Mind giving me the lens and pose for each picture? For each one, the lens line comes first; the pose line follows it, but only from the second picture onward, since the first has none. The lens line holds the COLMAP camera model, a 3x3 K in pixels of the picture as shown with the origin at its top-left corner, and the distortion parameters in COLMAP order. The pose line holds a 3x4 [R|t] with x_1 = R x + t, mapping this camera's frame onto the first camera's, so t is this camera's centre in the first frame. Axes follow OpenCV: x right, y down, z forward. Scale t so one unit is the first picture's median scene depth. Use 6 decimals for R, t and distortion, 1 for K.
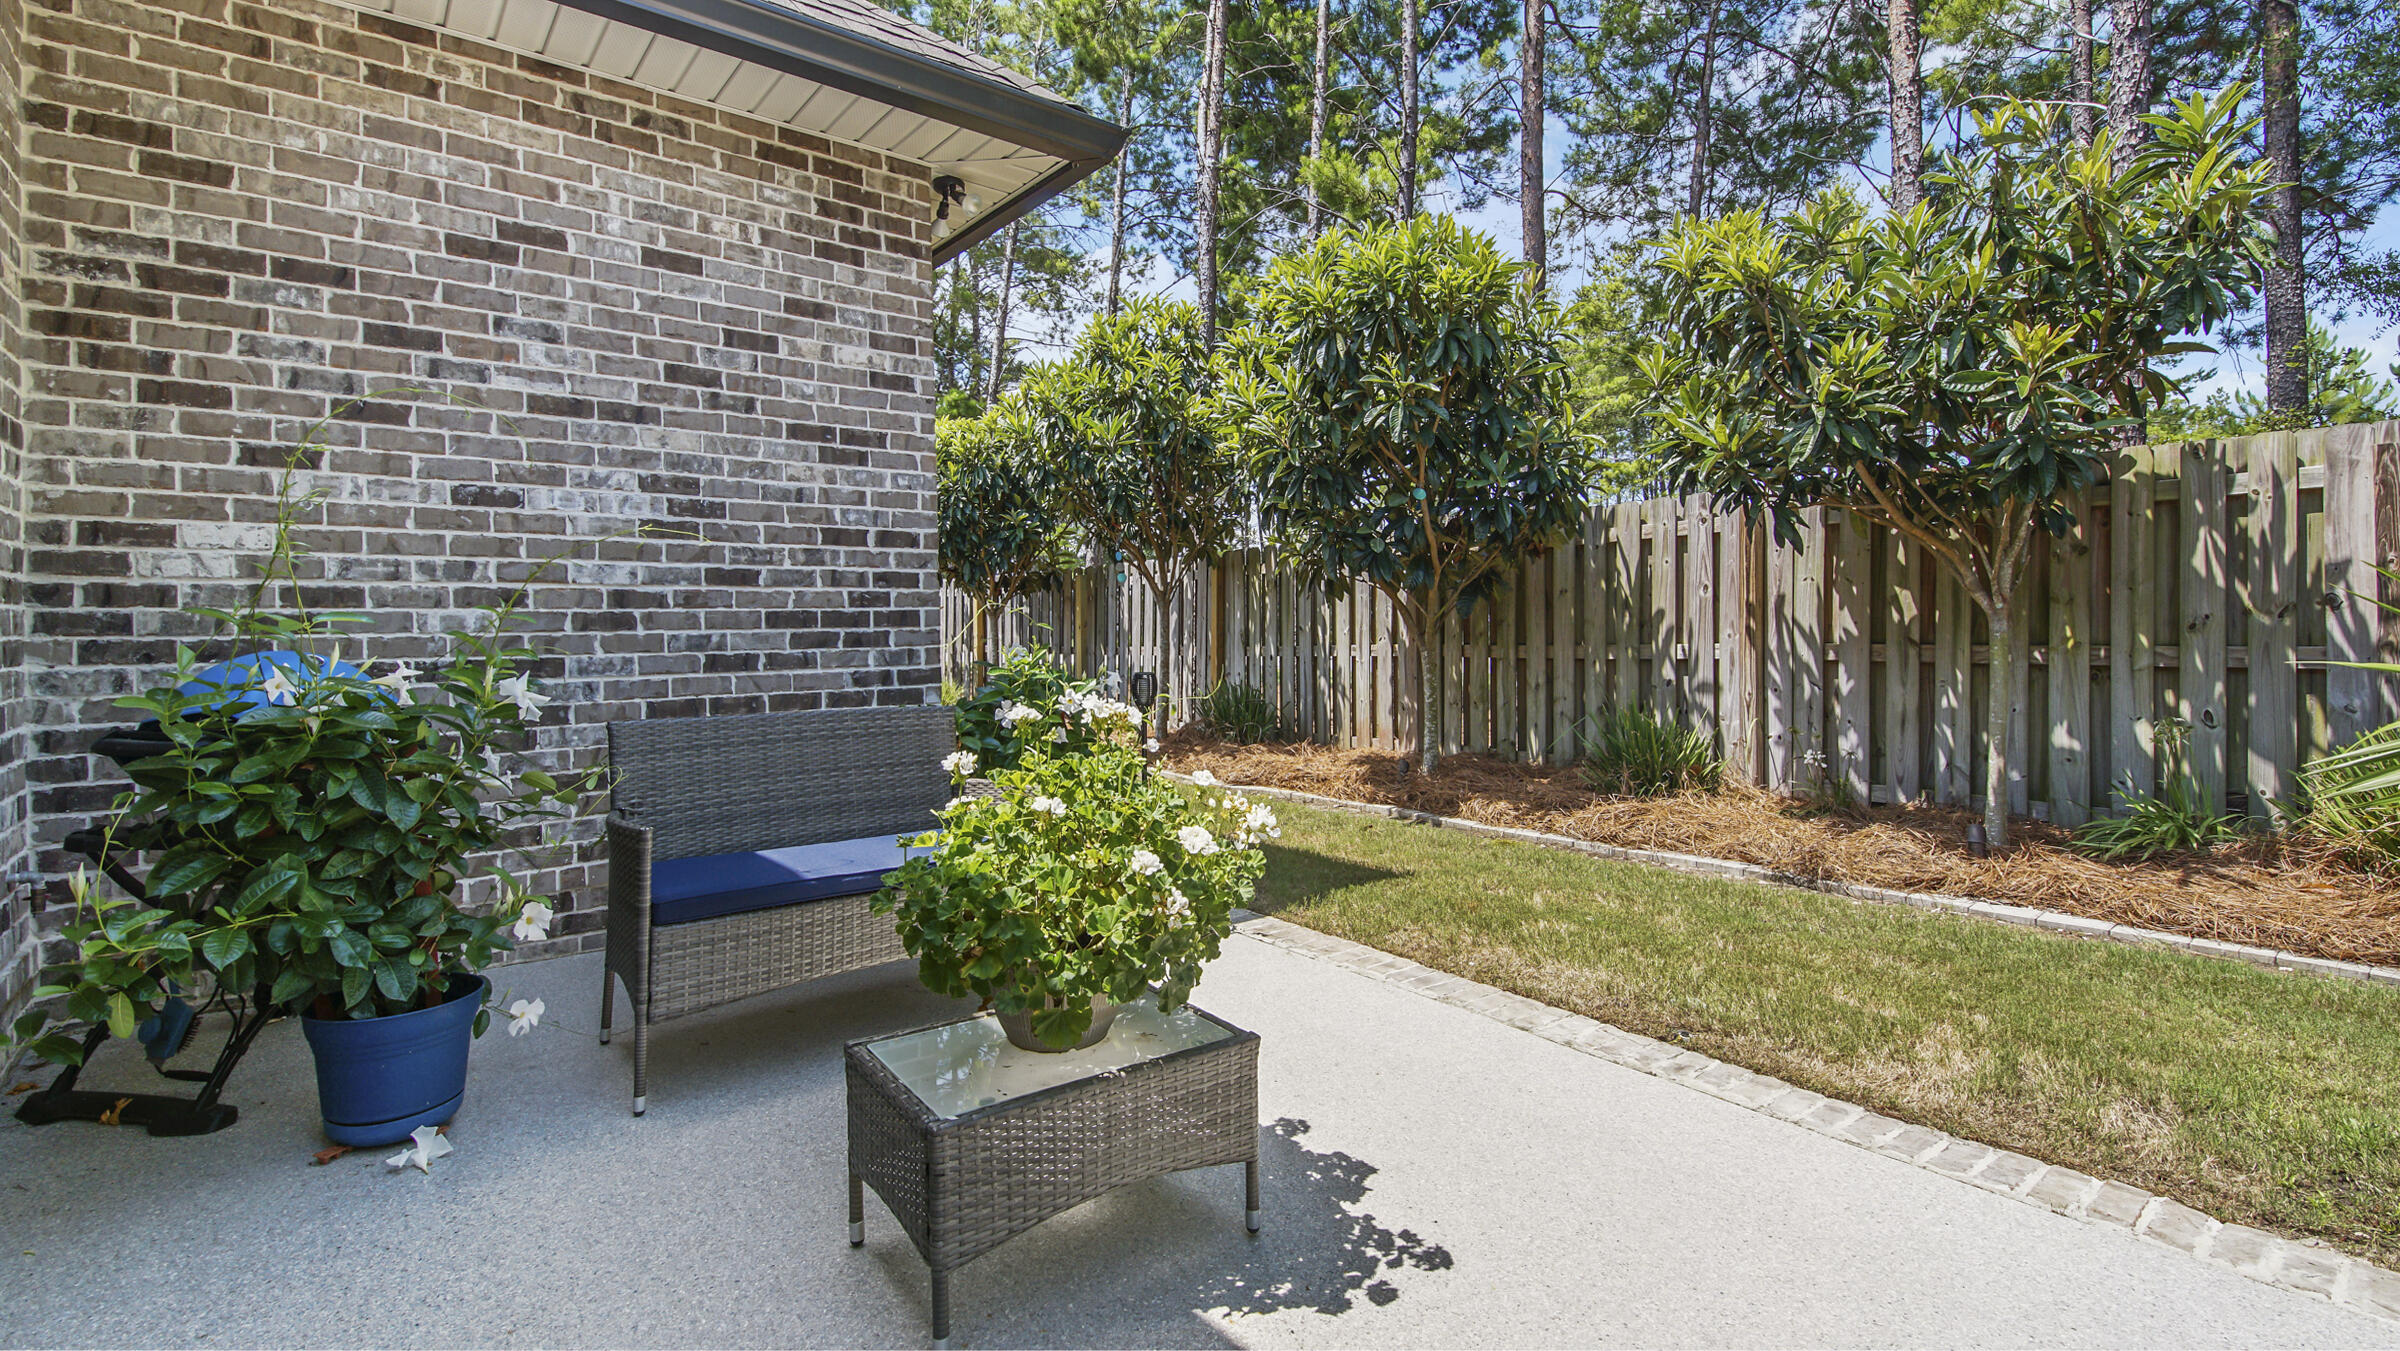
lens RADIAL K [[962.4, 0, 1209.2], [0, 962.4, 608.5], [0, 0, 1]] dist [-0.000648, -0.000090]
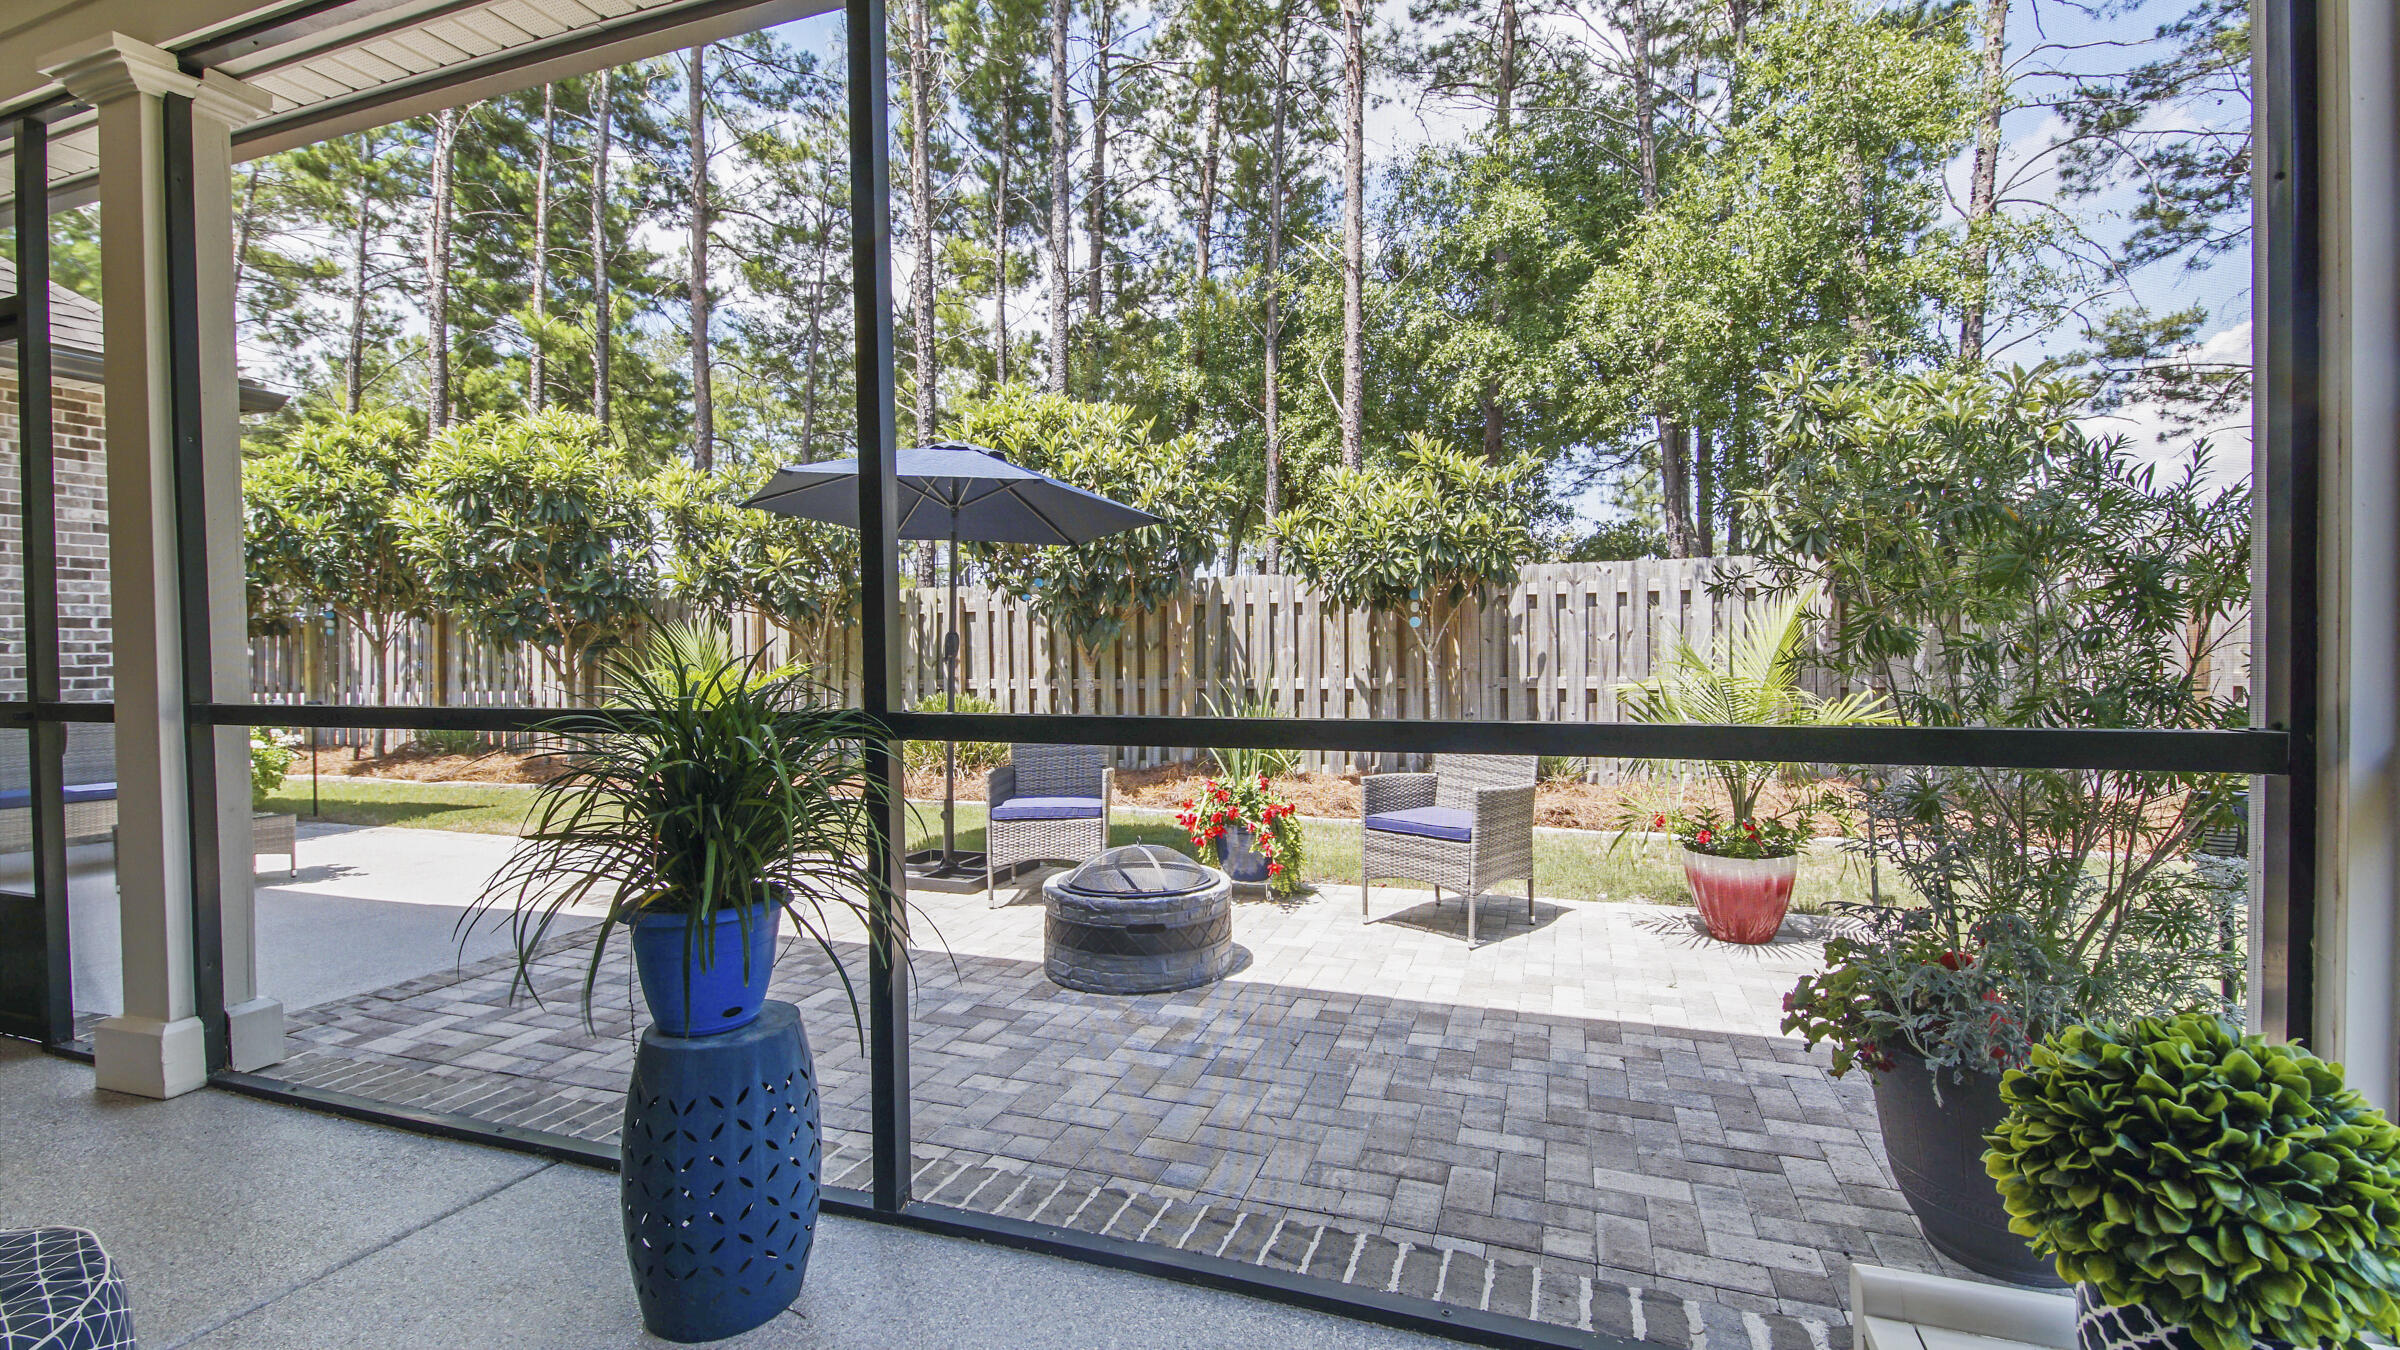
lens RADIAL K [[1035.1, 0, 1196.5], [0, 1035.1, 657.6], [0, 0, 1]] dist [0.024949, -0.017849]
pose [[0.863804, 0.000023, 0.503828, 0.332725], [-0.009874, 0.999809, 0.016882, -0.053118], [-0.503731, -0.019557, 0.863639, -1.295922]]
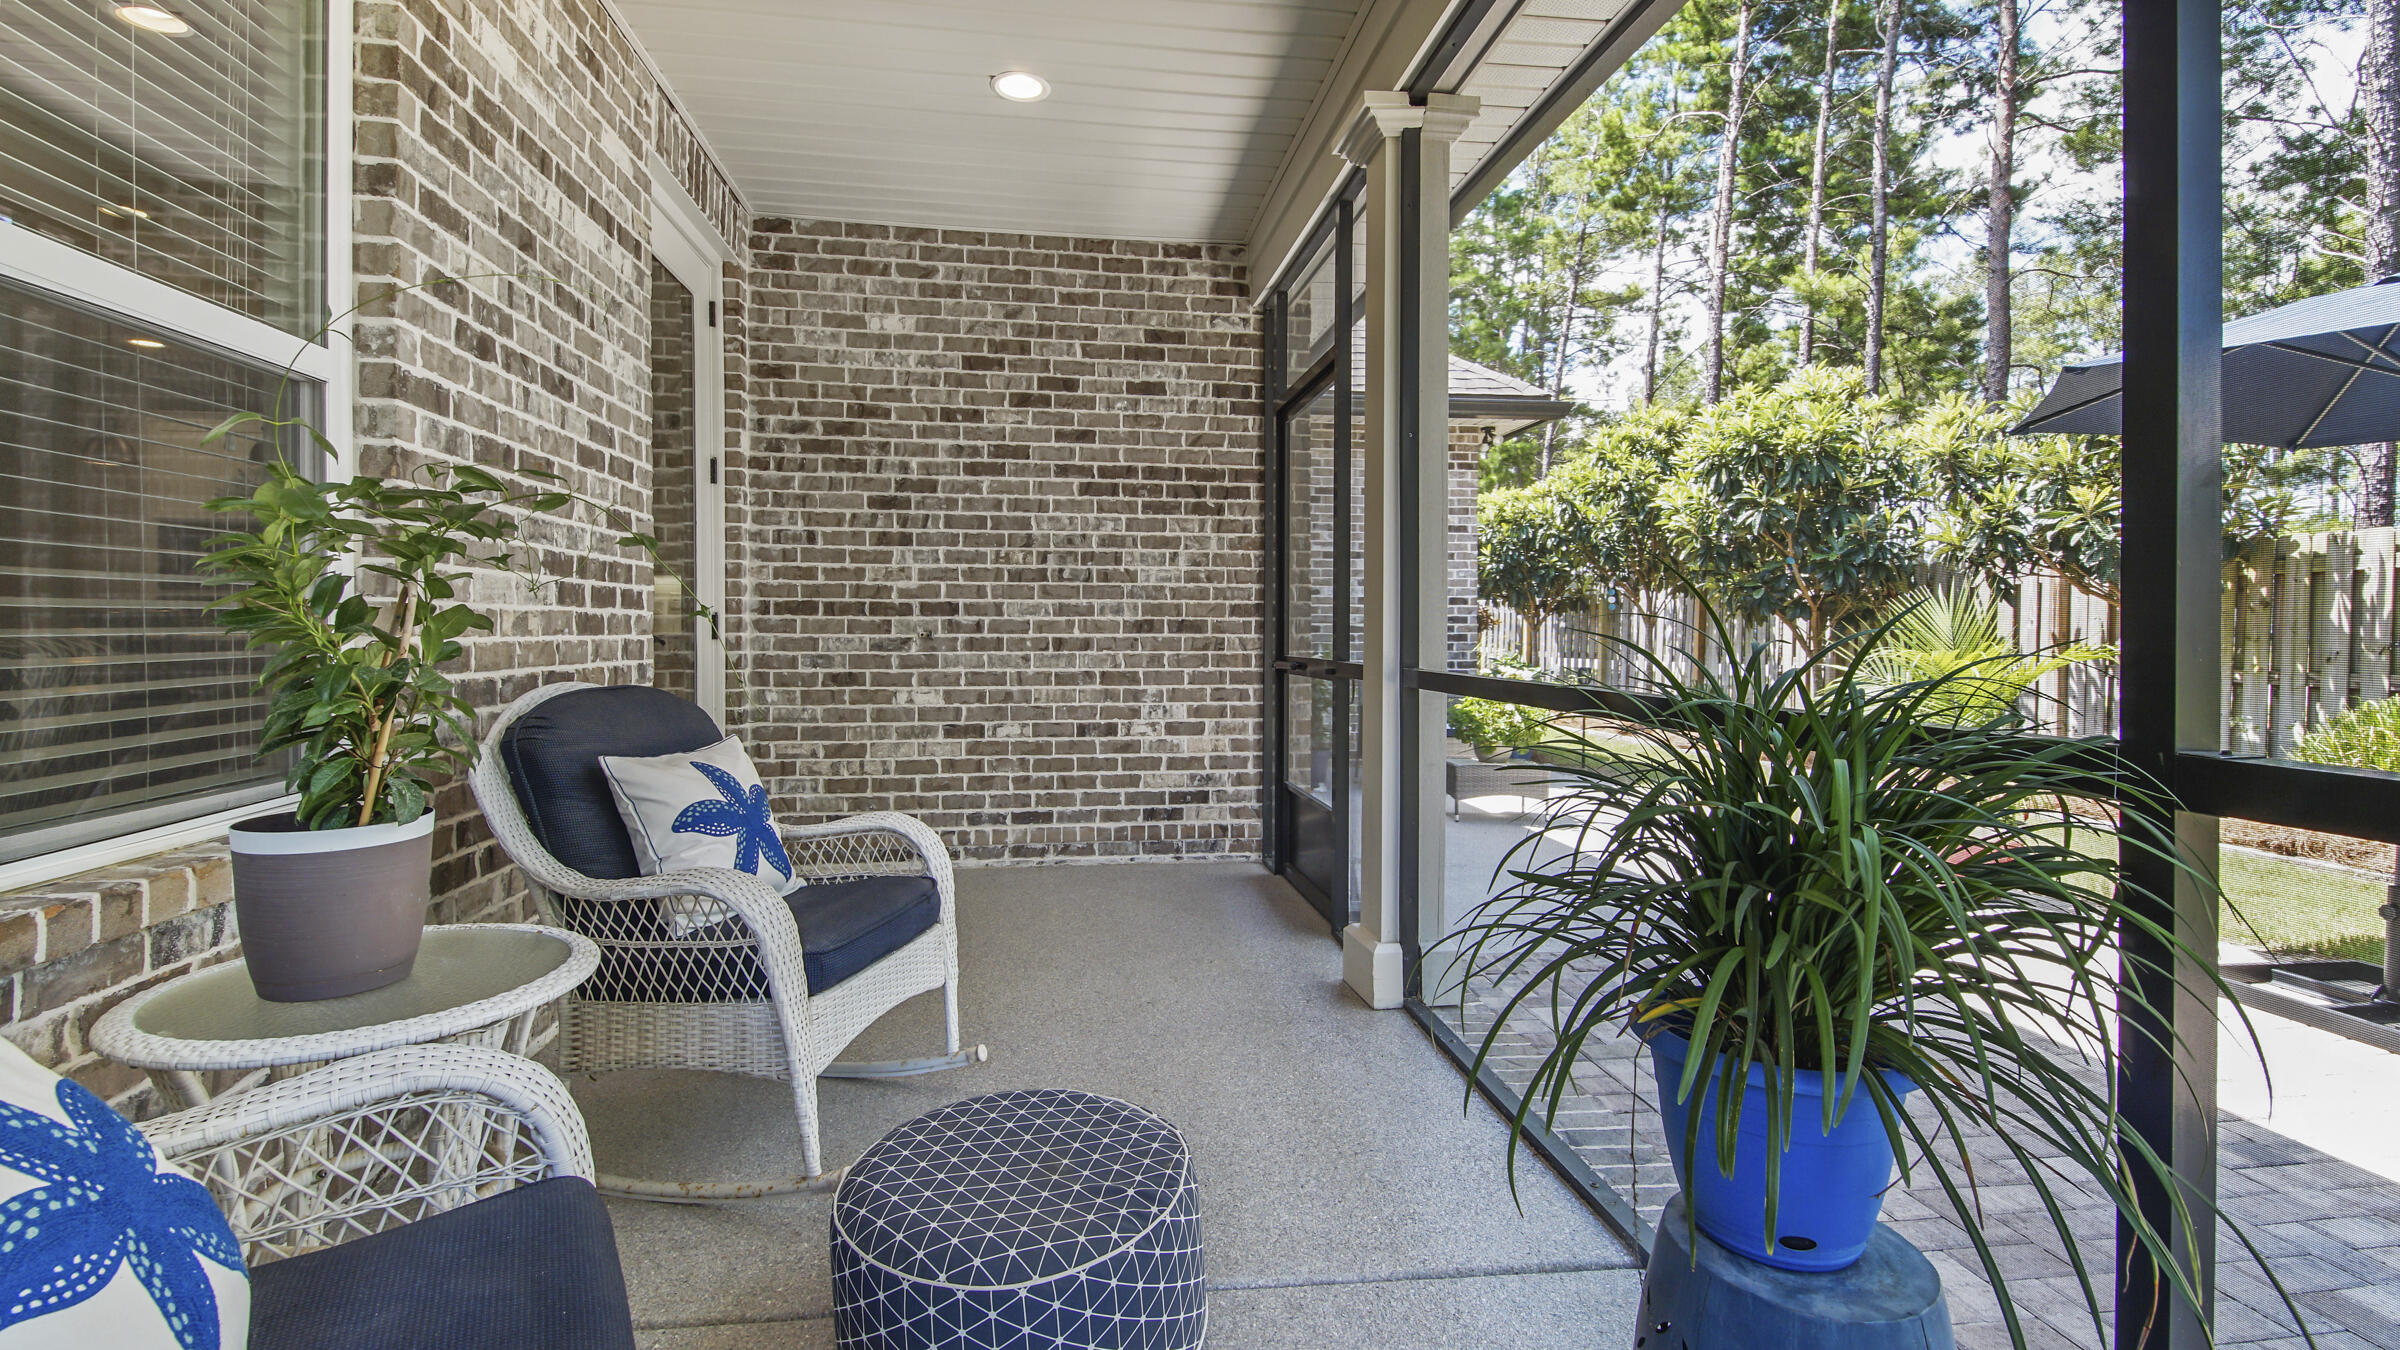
lens RADIAL K [[1035.1, 0, 1196.5], [0, 1035.1, 657.6], [0, 0, 1]] dist [0.024949, -0.017849]
pose [[0.837637, 0.028938, -0.545461, 0.395788], [-0.002547, 0.998792, 0.049077, -0.050901], [0.546222, -0.039719, 0.836698, -1.113694]]
